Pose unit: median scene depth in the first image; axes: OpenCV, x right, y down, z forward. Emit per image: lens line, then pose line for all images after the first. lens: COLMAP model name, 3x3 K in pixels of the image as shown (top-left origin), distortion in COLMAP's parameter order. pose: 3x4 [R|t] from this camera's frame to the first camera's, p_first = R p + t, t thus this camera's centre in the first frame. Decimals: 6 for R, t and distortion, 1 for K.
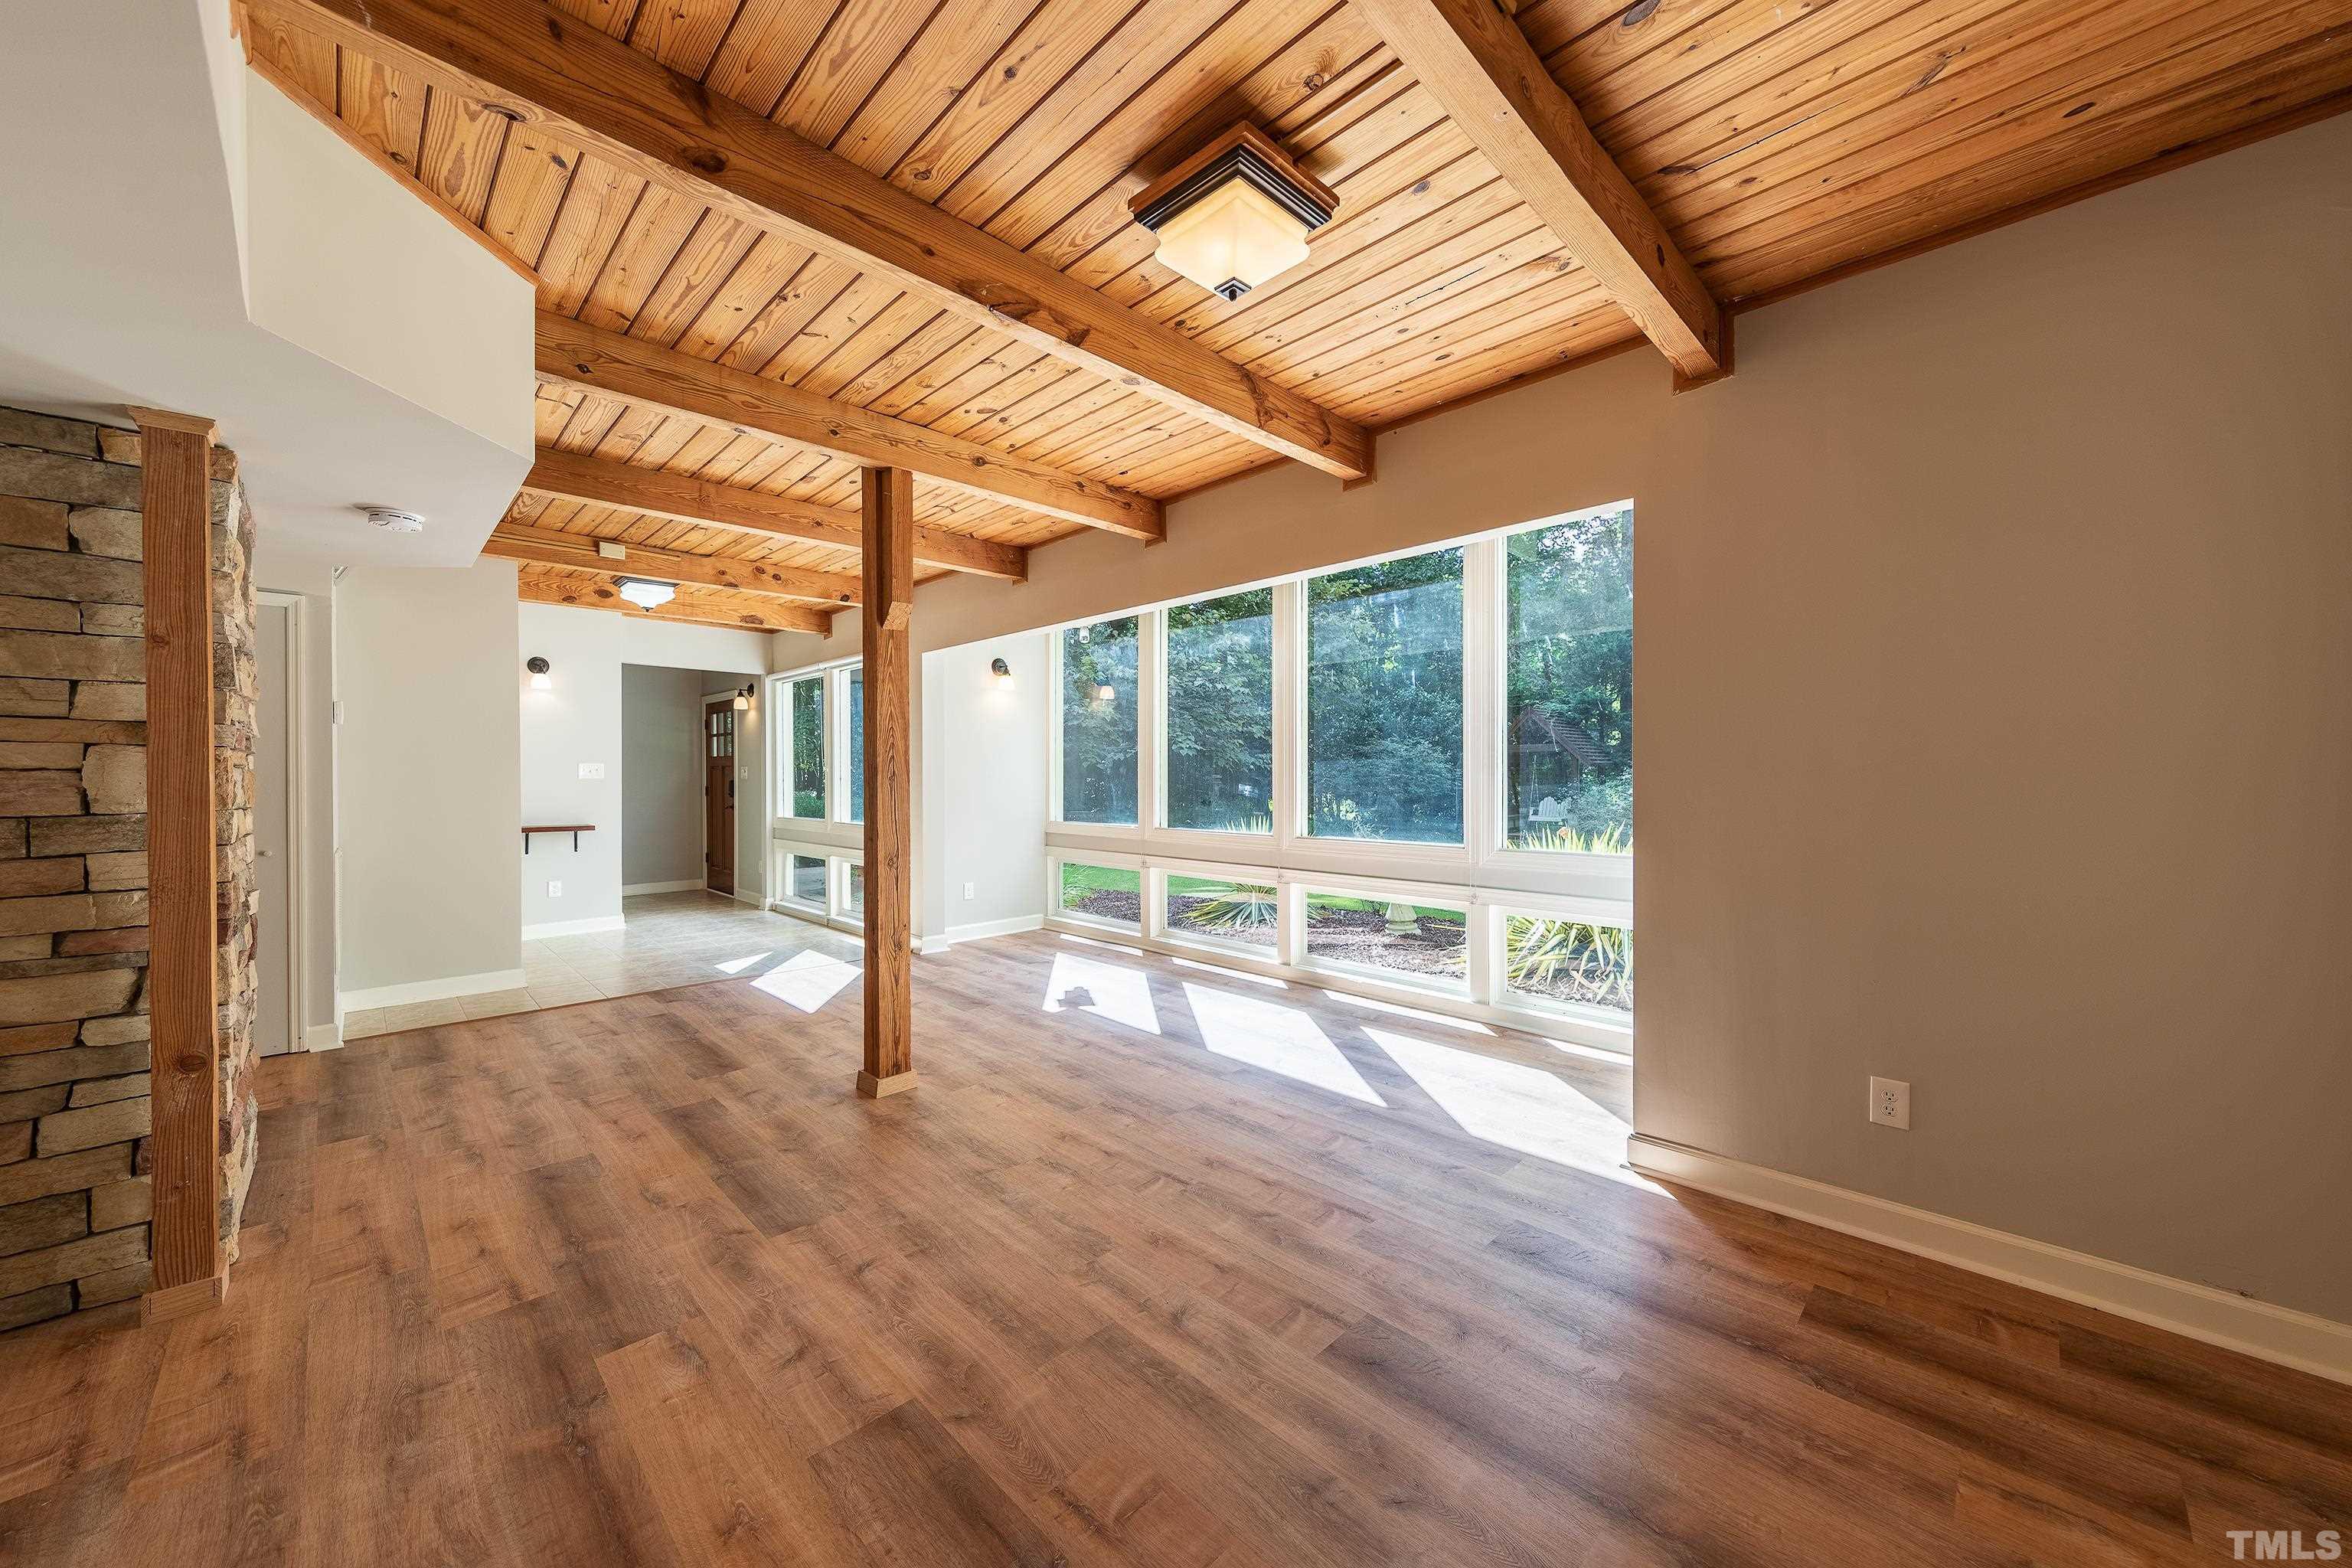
lens RADIAL K [[865.6, 0, 1187.8], [0, 865.6, 767.9], [0, 0, 1]] dist [0.001852, 0.000202]
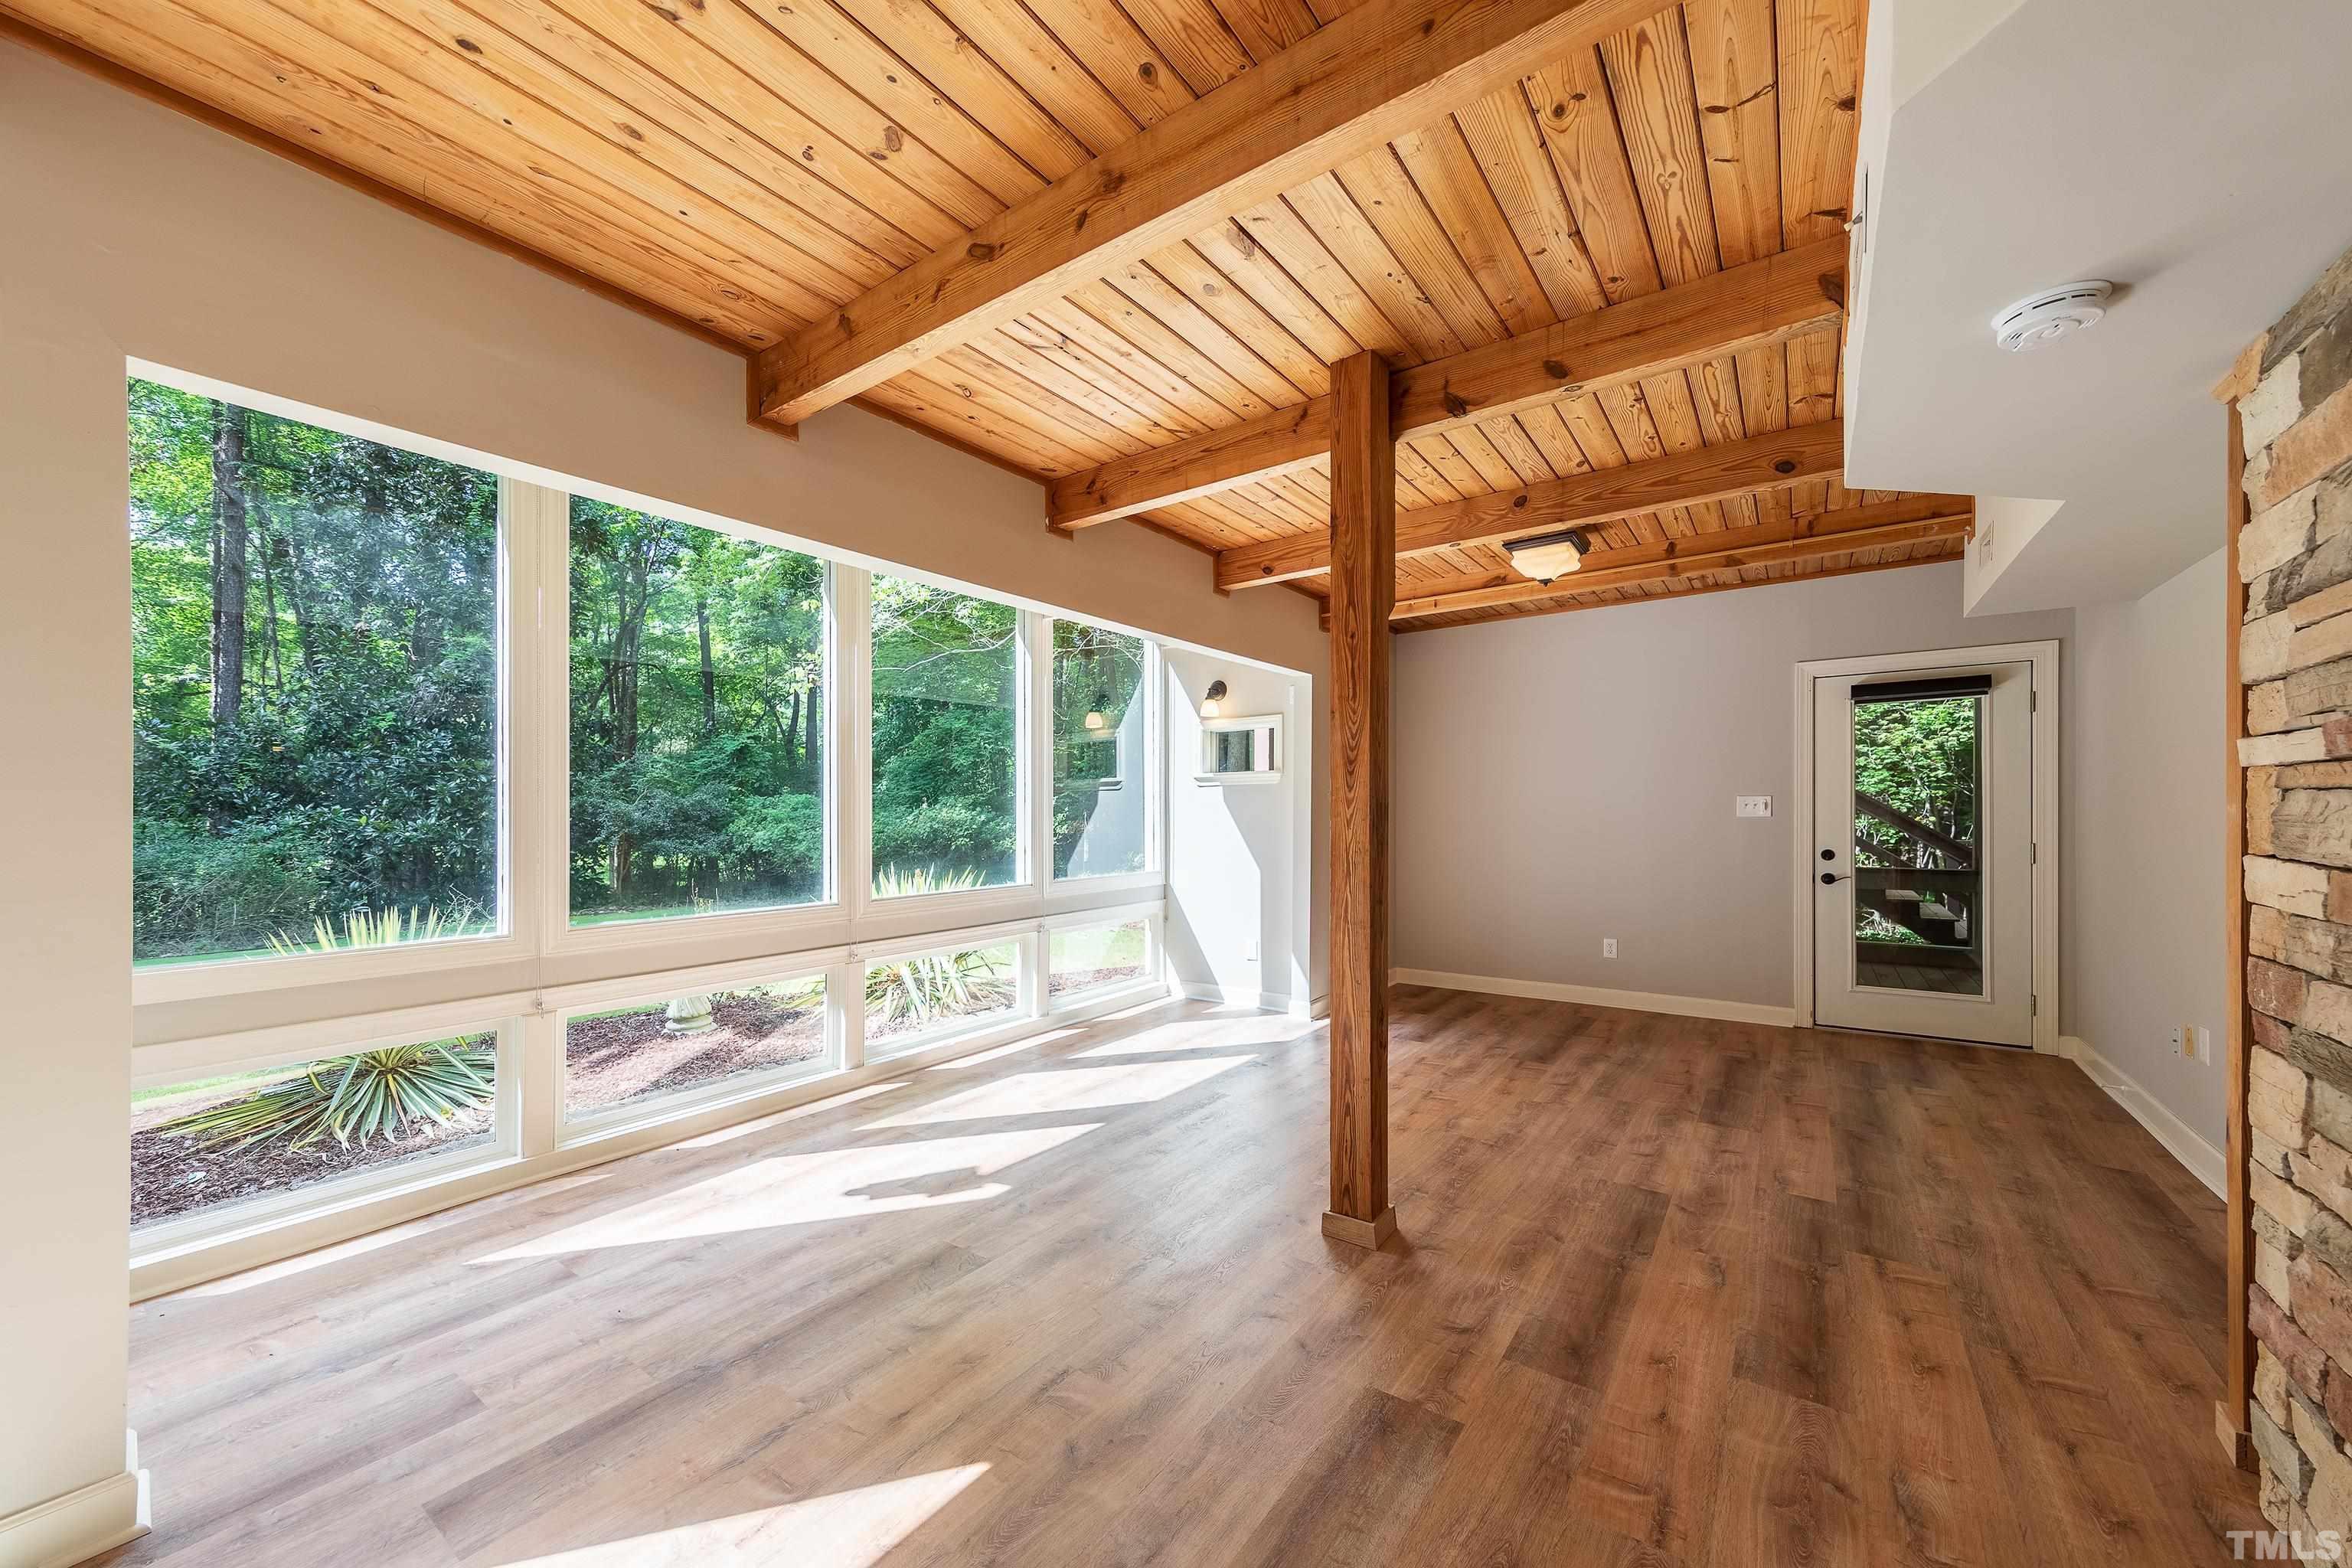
lens RADIAL K [[865.6, 0, 1191.0], [0, 865.6, 806.4], [0, 0, 1]] dist [0.001852, 0.000202]
pose [[-0.174203, 0.013543, 0.984617, -1.232176], [0.005392, 0.999904, -0.012799, 0.011387], [-0.984695, 0.003079, -0.174259, 1.472662]]
